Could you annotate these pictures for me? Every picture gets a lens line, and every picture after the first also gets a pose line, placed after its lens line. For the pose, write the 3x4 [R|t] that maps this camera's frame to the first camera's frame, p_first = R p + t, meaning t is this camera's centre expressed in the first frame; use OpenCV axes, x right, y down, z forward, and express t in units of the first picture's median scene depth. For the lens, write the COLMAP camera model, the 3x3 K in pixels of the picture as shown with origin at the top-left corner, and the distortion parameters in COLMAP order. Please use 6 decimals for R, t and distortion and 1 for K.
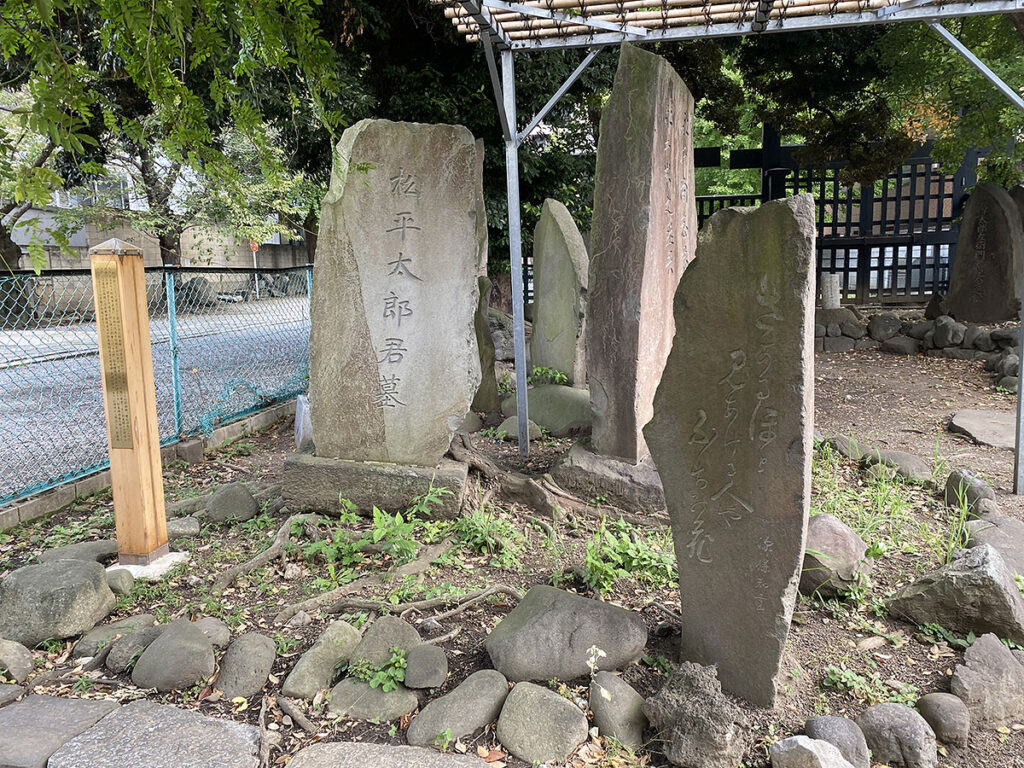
lens RADIAL K [[781.2, 0, 511.7], [0, 781.2, 378.6], [0, 0, 1]] dist [0.033243, -0.029274]
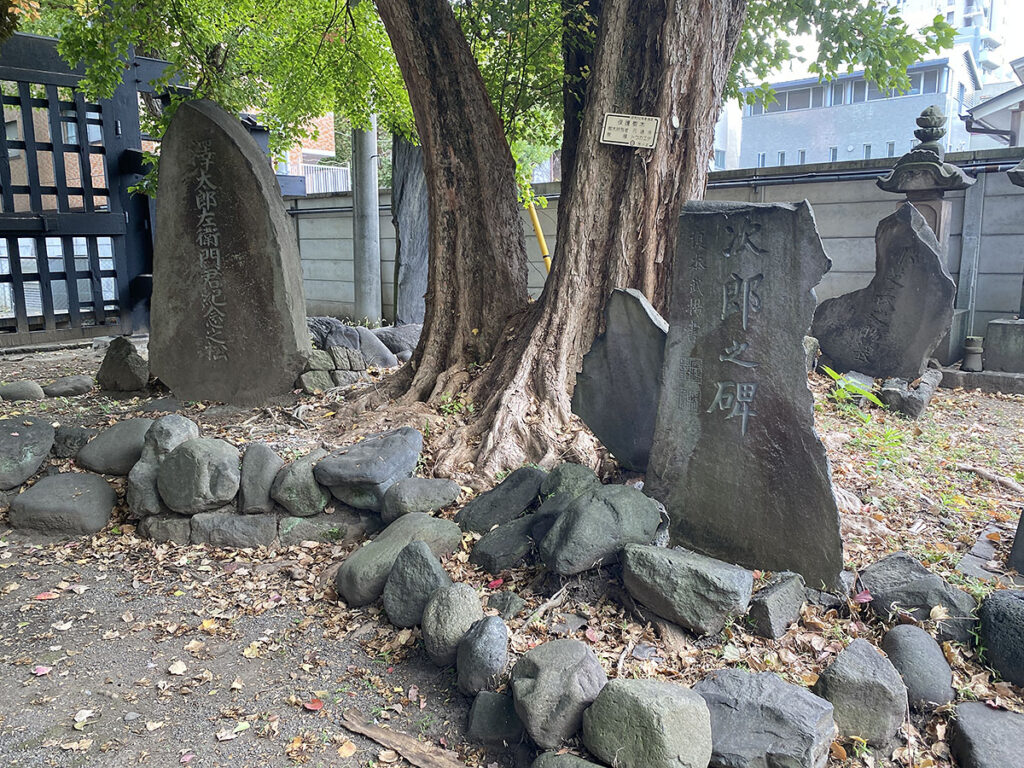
lens RADIAL K [[781.2, 0, 512.5], [0, 781.2, 377.8], [0, 0, 1]] dist [0.033243, -0.029274]
pose [[0.534946, -0.114130, 0.837142, 0.299917], [0.113110, 0.991589, 0.062907, -0.097203], [-0.837281, 0.061037, 0.543356, 0.610580]]
